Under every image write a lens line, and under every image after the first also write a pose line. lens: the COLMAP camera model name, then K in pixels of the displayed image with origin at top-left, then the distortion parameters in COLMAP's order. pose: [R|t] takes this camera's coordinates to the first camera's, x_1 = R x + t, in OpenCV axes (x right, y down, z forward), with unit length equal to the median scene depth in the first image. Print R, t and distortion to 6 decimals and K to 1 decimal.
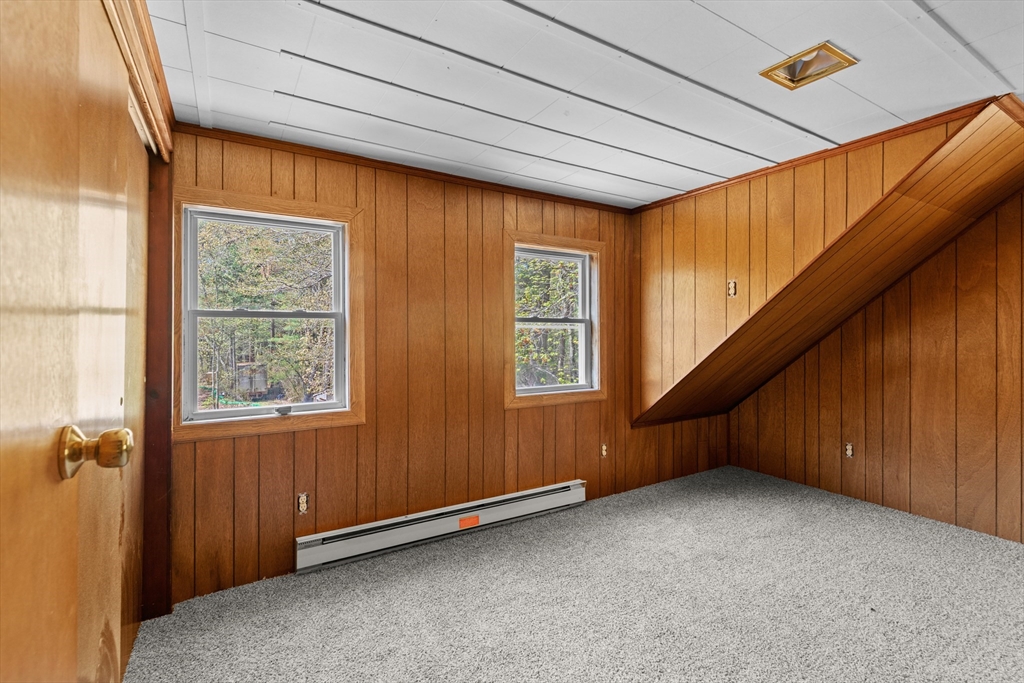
lens RADIAL K [[465.0, 0, 513.5], [0, 465.0, 341.0], [0, 0, 1]] dist [0.011681, -0.003819]
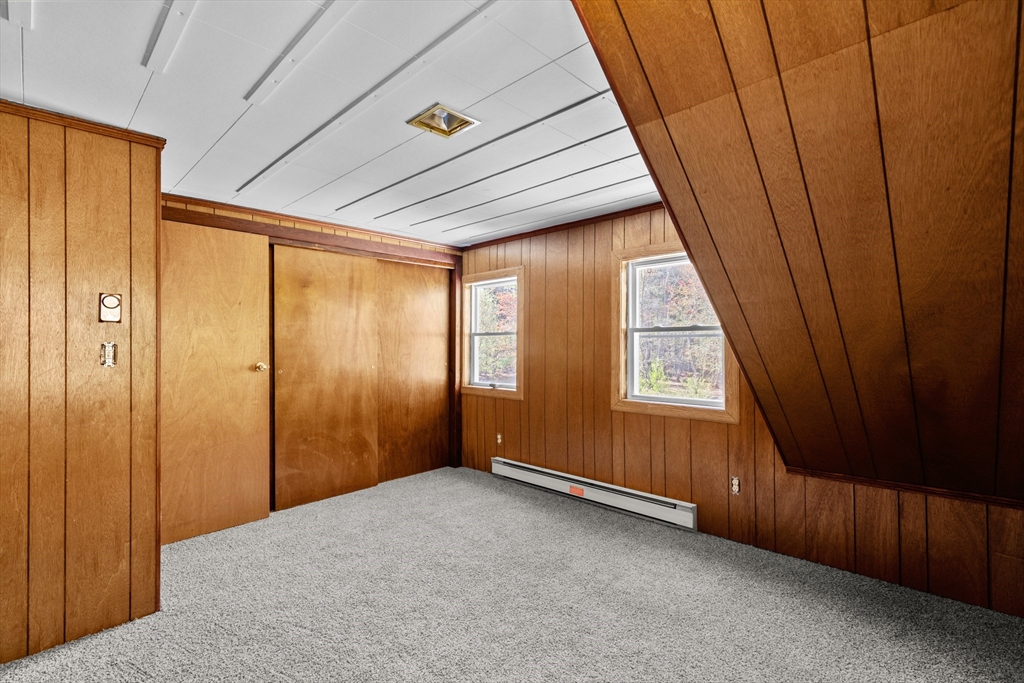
lens RADIAL K [[465.0, 0, 513.1], [0, 465.0, 338.9], [0, 0, 1]] dist [0.011681, -0.003819]
pose [[0.250163, 0.000356, -0.968204, 1.014601], [0.007296, 0.999971, 0.002253, -0.031274], [0.968176, -0.007628, 0.250154, 0.475533]]
